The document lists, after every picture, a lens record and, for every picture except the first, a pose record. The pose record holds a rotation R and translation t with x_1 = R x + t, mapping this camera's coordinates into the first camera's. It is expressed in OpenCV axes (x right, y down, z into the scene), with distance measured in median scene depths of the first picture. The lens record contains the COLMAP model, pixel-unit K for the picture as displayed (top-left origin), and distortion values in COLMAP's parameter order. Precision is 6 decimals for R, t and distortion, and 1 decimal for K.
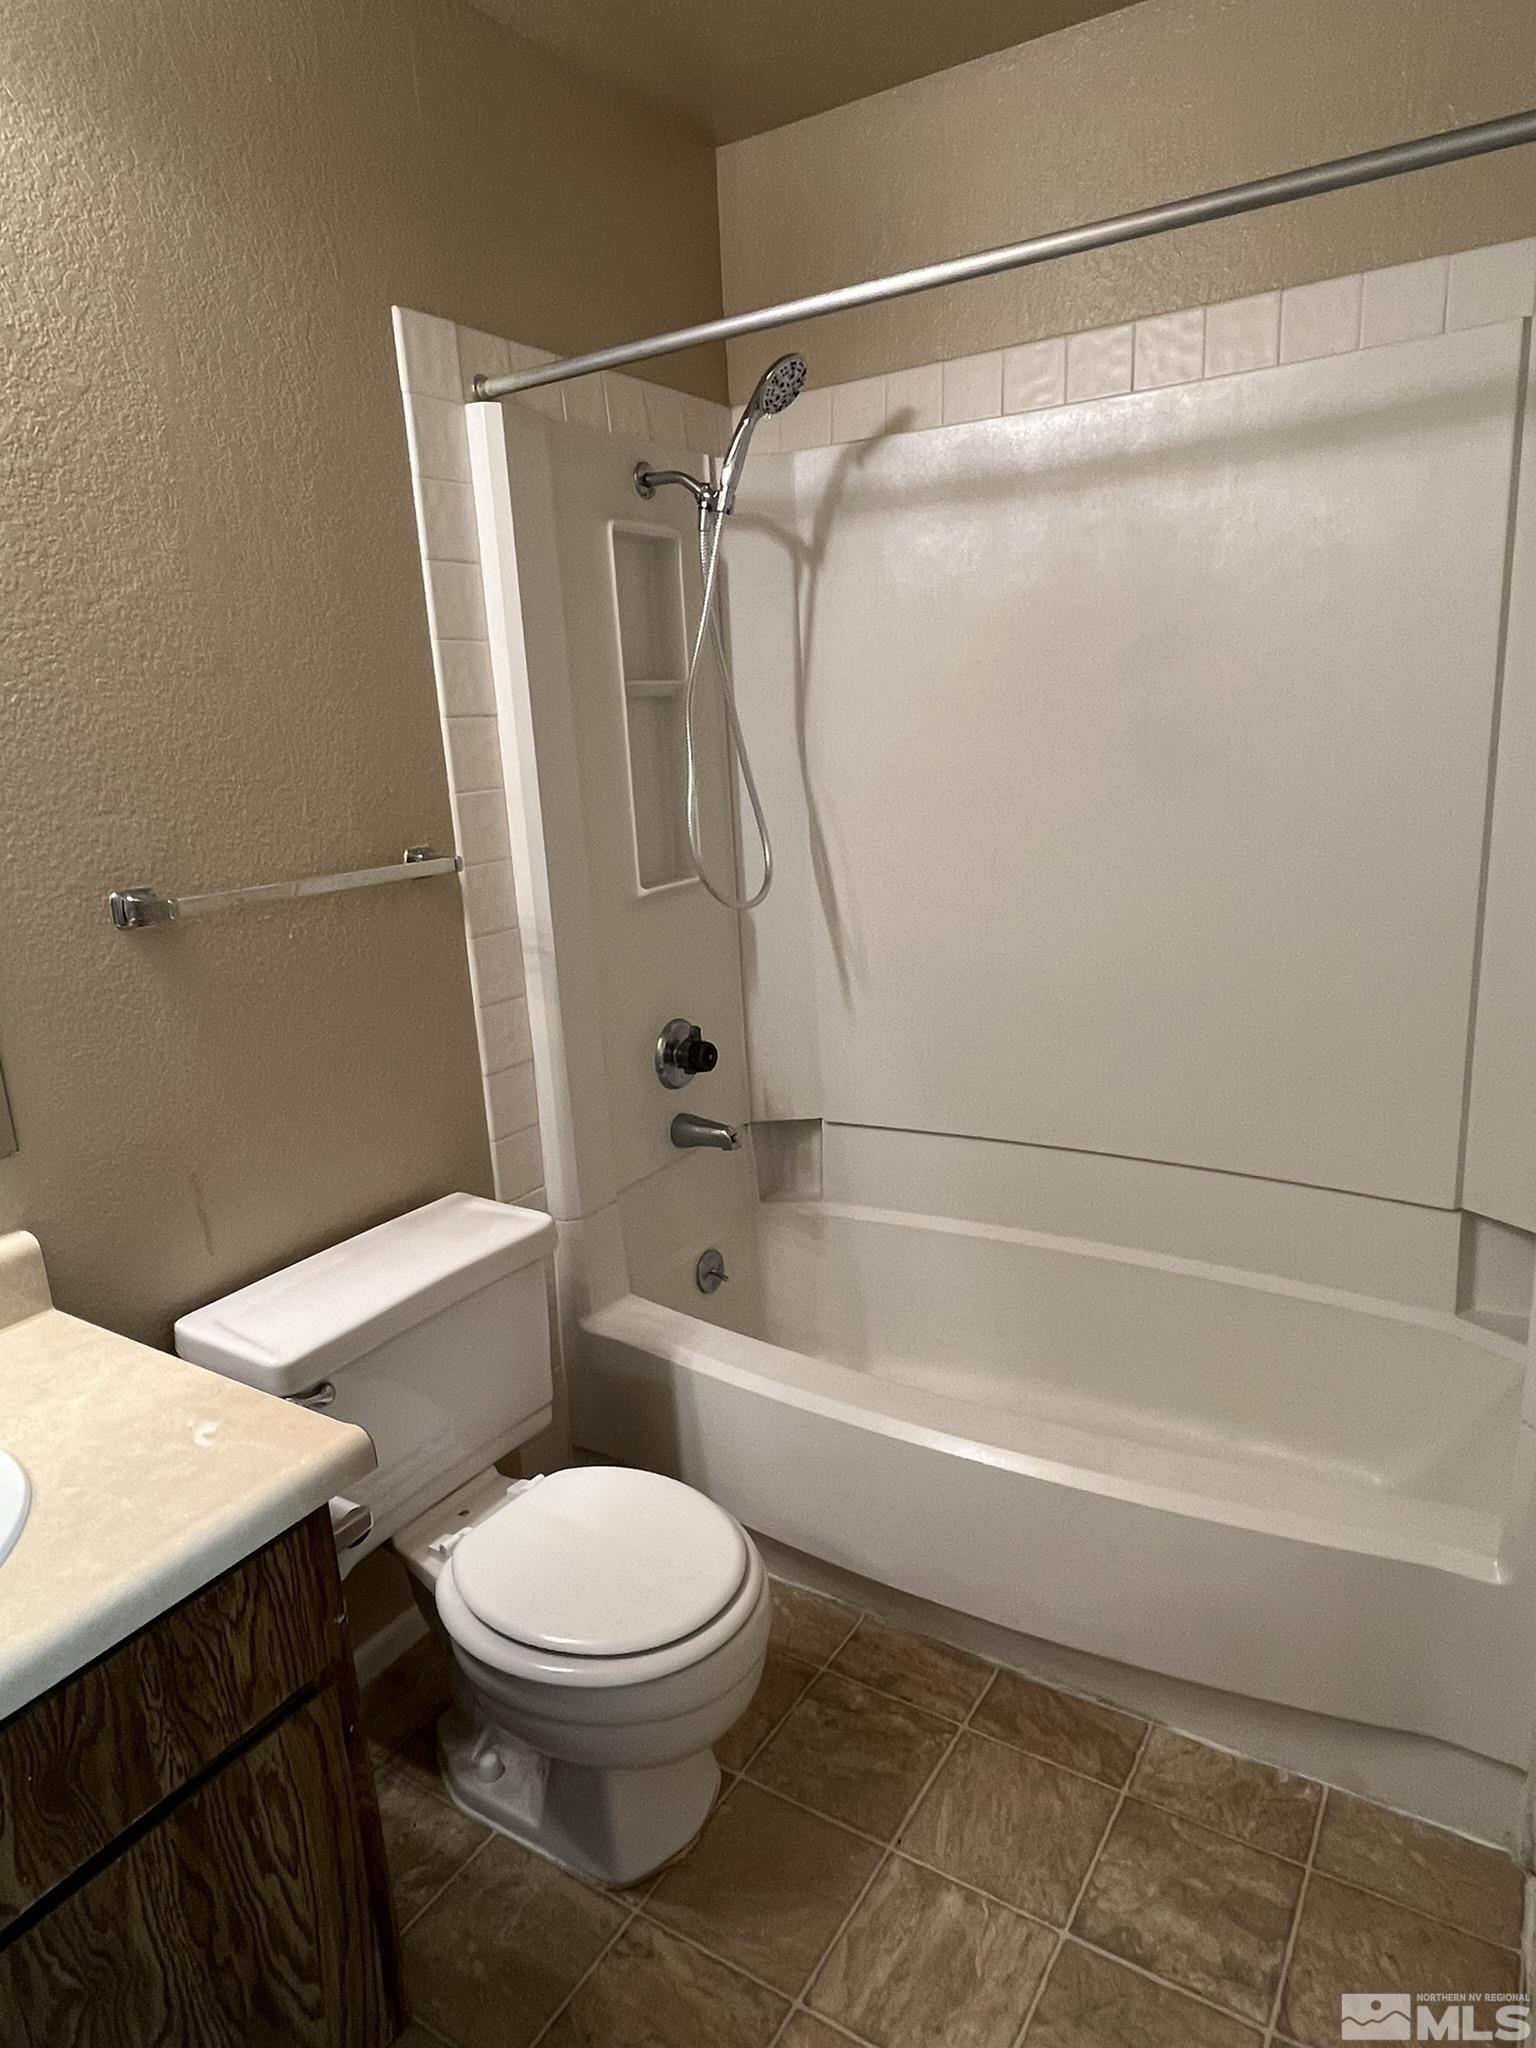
lens RADIAL K [[1204.2, 0, 755.0], [0, 1204.2, 1035.4], [0, 0, 1]] dist [-0.005855, 0.001172]
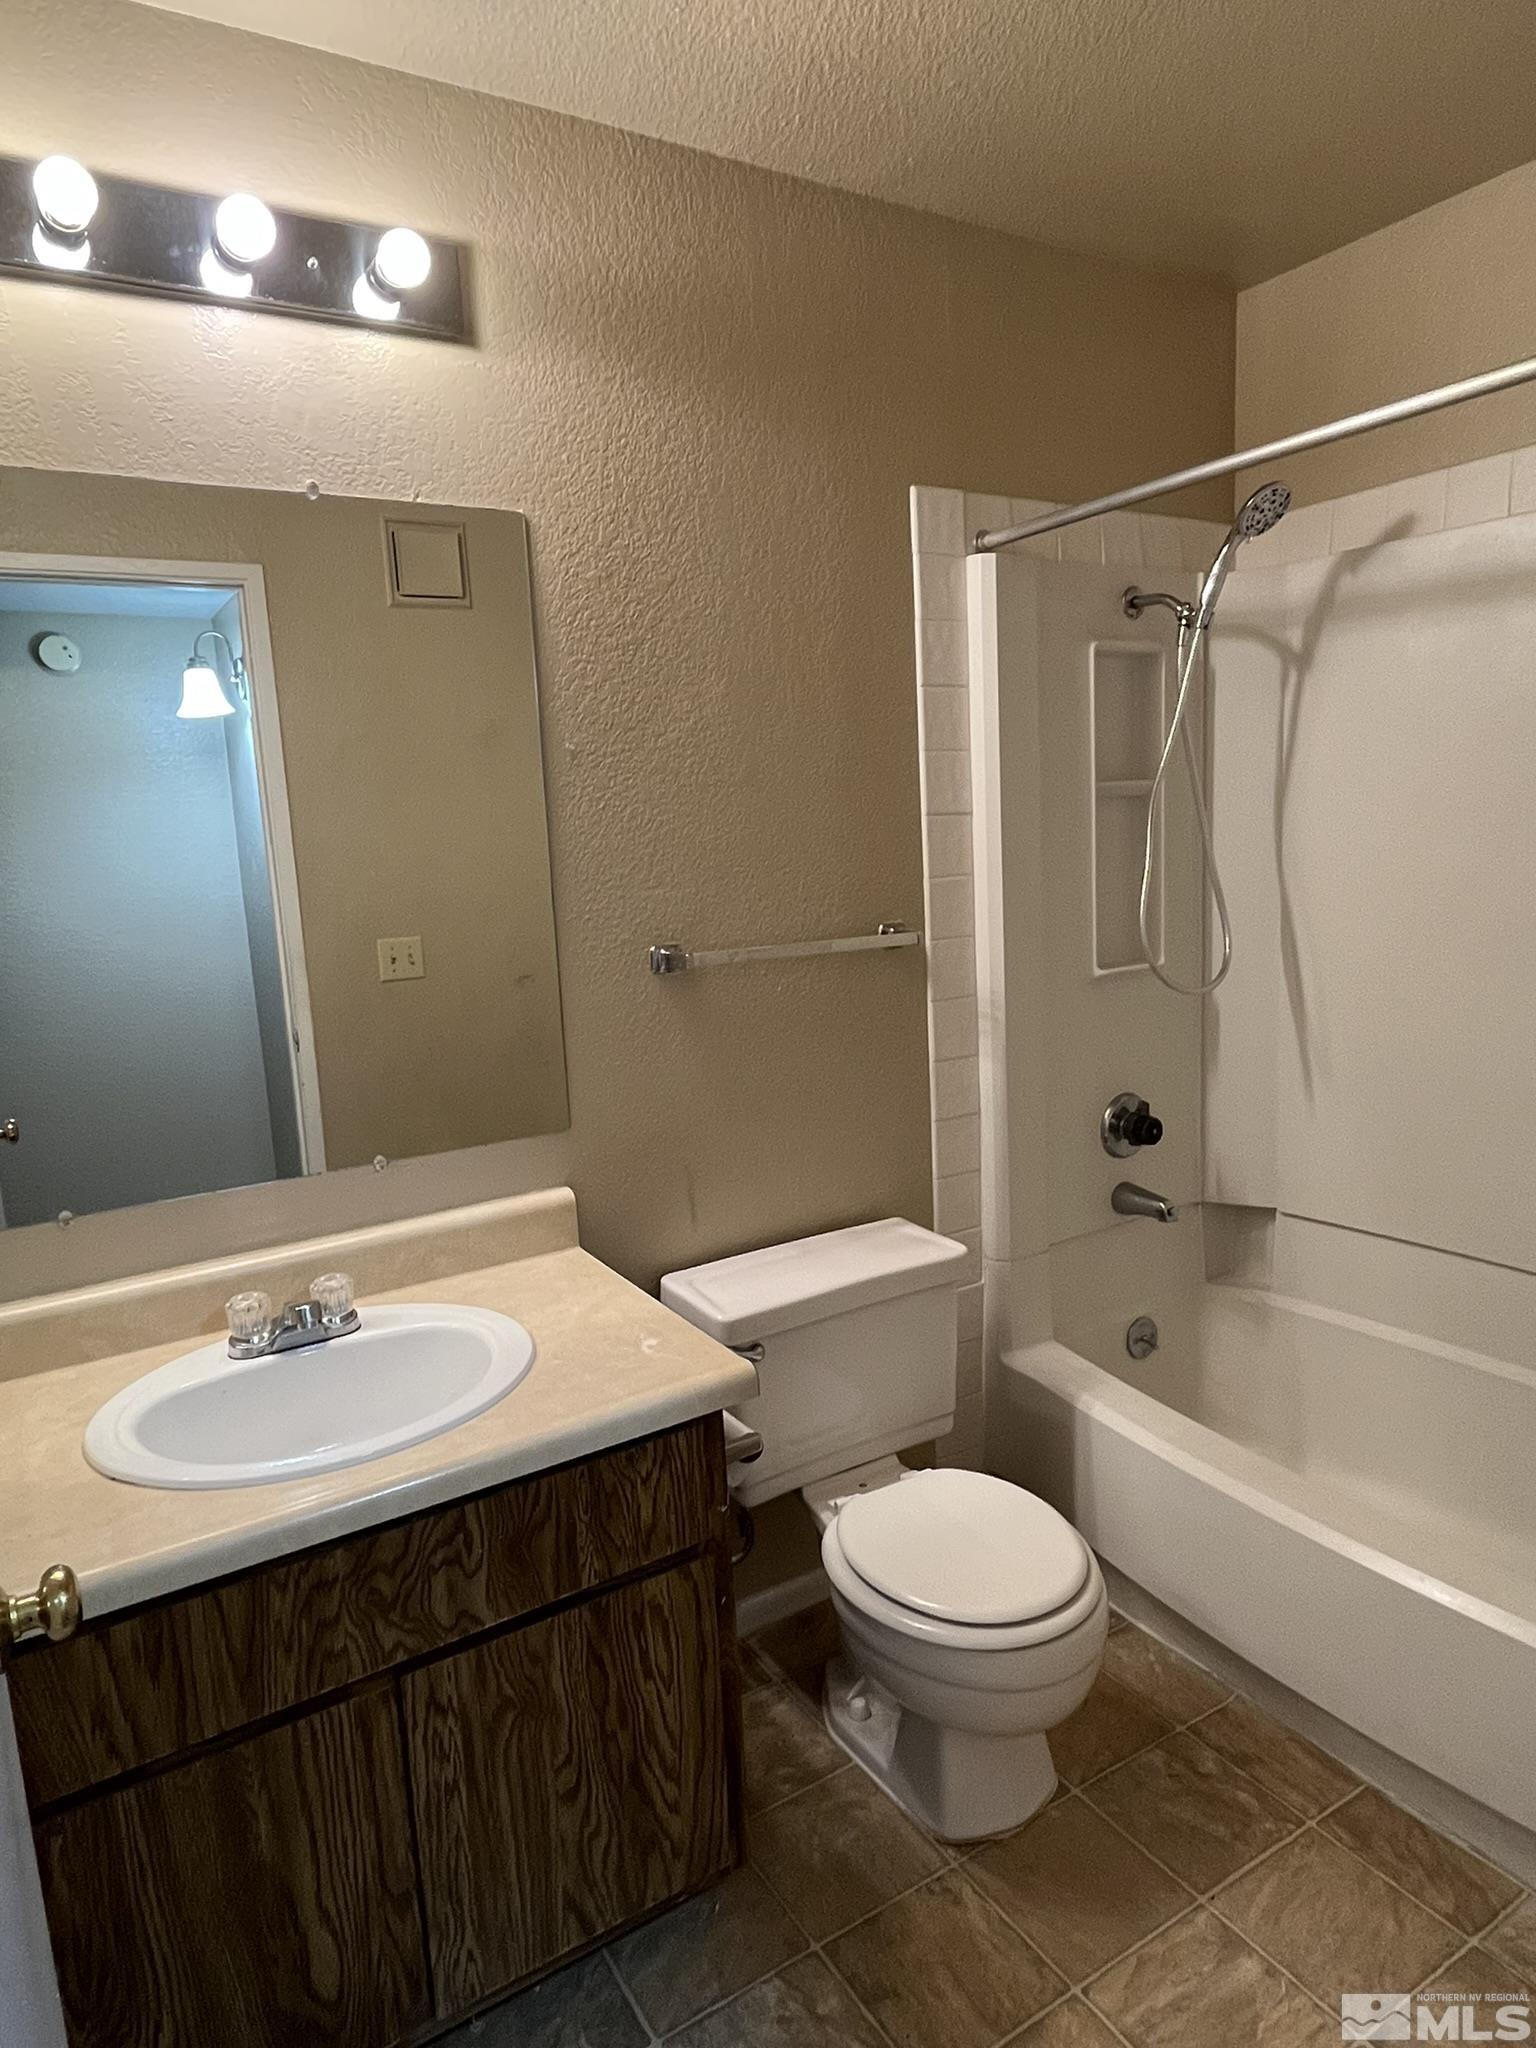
lens RADIAL K [[1204.2, 0, 802.5], [0, 1204.2, 1053.3], [0, 0, 1]] dist [-0.005855, 0.001172]
pose [[0.906949, 0.089307, -0.411664, 0.149861], [-0.108756, 0.993778, -0.024011, 0.011607], [0.406959, 0.066548, 0.911019, -0.123522]]
